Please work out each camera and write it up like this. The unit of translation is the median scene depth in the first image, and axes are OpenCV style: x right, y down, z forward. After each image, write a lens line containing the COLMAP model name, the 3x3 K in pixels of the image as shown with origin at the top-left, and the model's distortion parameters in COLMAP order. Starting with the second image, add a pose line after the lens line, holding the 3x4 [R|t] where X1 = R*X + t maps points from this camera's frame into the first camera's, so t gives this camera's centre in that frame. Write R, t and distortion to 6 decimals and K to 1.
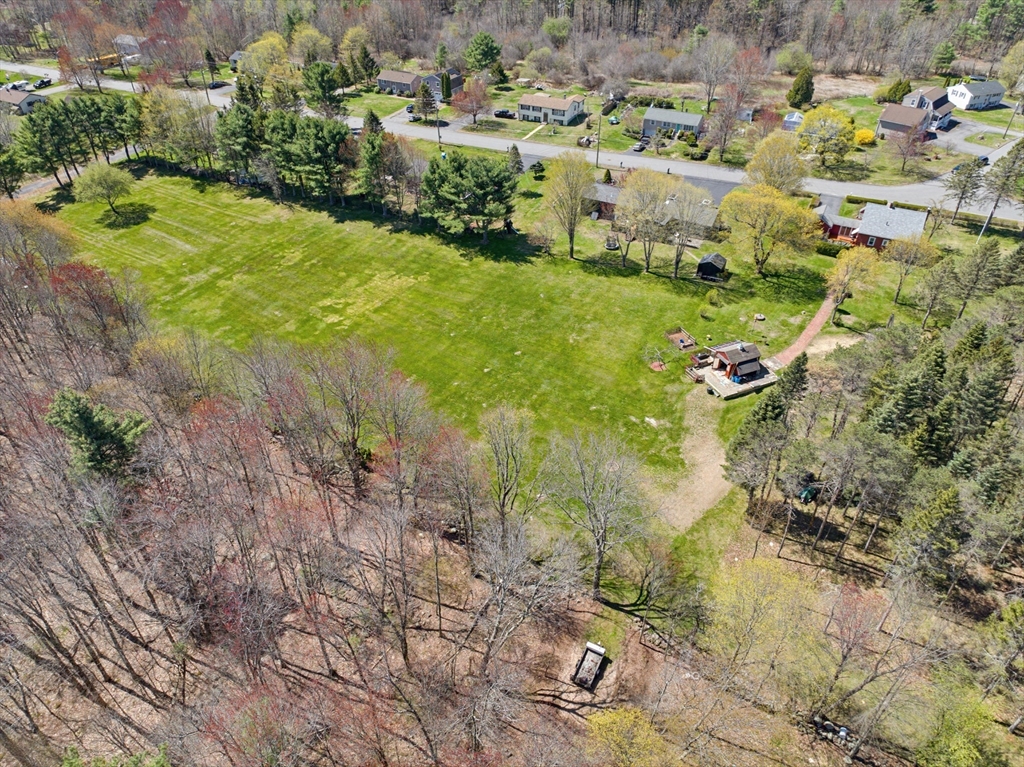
lens RADIAL K [[695.0, 0, 514.5], [0, 695.0, 382.2], [0, 0, 1]] dist [0.019810, -0.042040]
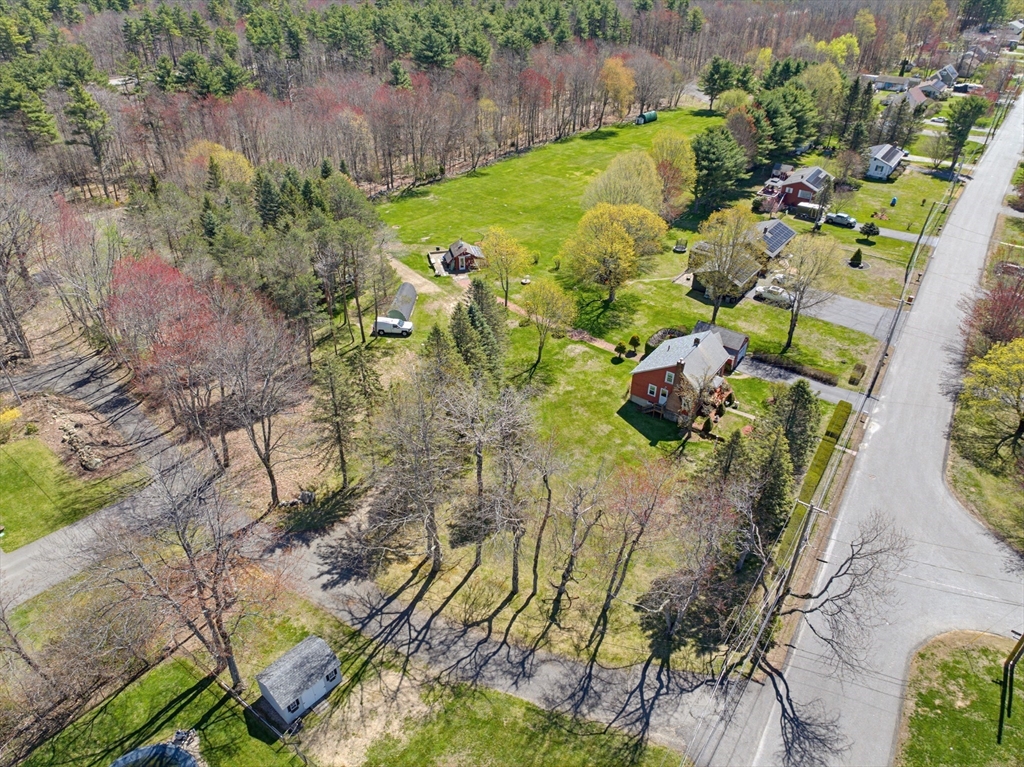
lens RADIAL K [[695.0, 0, 514.5], [0, 695.0, 382.2], [0, 0, 1]] dist [0.019810, -0.042040]
pose [[-0.151757, 0.553291, -0.819048, 1.154658], [-0.606085, 0.602488, 0.519297, -0.478710], [0.780789, 0.575219, 0.243909, 0.716686]]
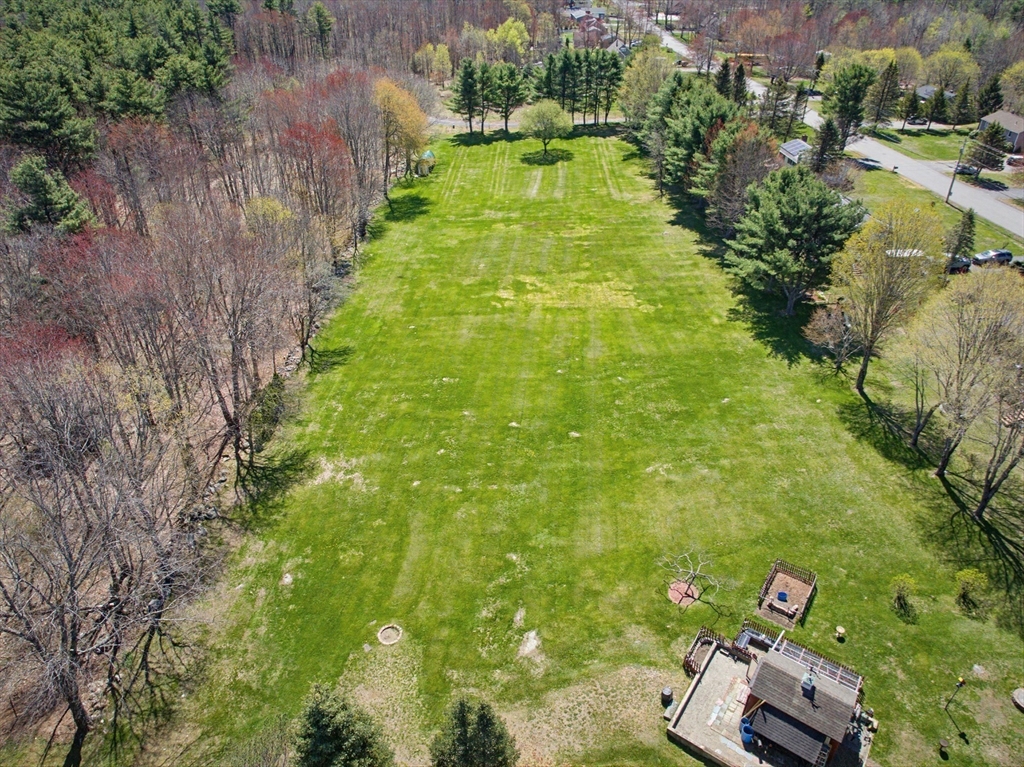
lens RADIAL K [[695.0, 0, 514.5], [0, 695.0, 382.2], [0, 0, 1]] dist [0.019810, -0.042040]
pose [[0.517385, 0.473004, -0.713148, 0.349278], [-0.519311, 0.835912, 0.177671, -0.142672], [0.680168, 0.278421, 0.678124, 0.439255]]
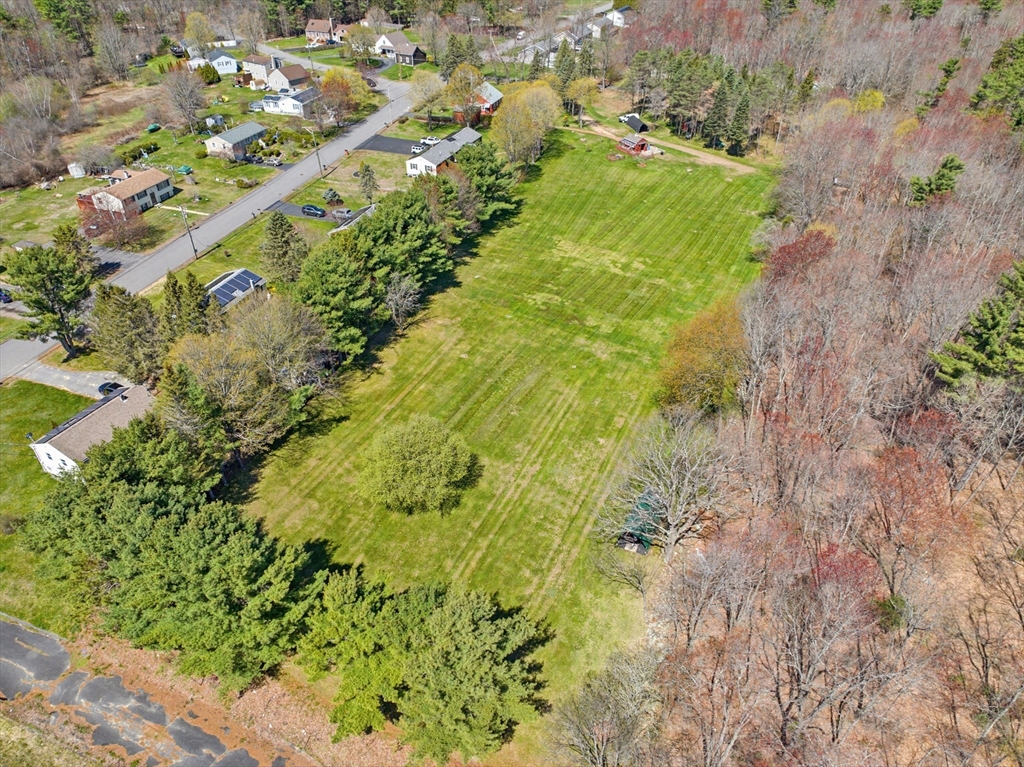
lens RADIAL K [[695.0, 0, 514.5], [0, 695.0, 382.2], [0, 0, 1]] dist [0.019810, -0.042040]
pose [[-0.130460, -0.585858, 0.799844, -1.166679], [0.602592, 0.593777, 0.533209, -0.656662], [-0.787314, 0.551542, 0.275569, 0.872804]]
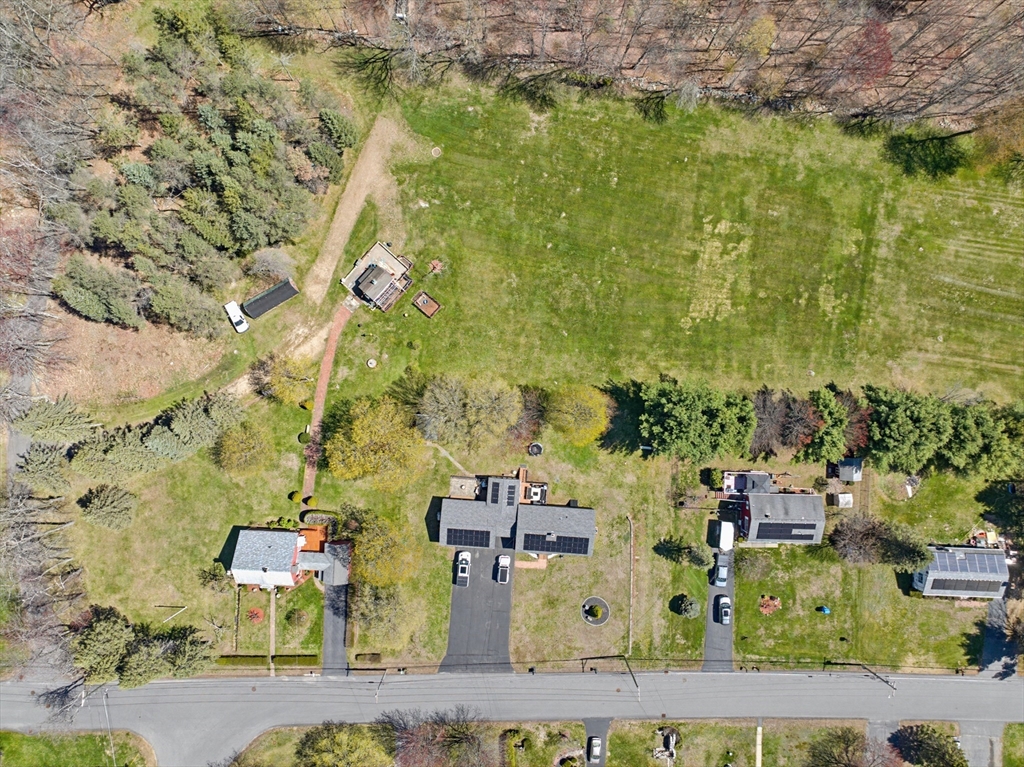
lens RADIAL K [[695.0, 0, 514.5], [0, 695.0, 382.2], [0, 0, 1]] dist [0.019810, -0.042040]
pose [[-0.909375, 0.415886, -0.008780, 0.143774], [-0.256491, -0.543975, 0.798939, -0.948623], [0.327491, 0.728787, 0.601348, 0.367399]]
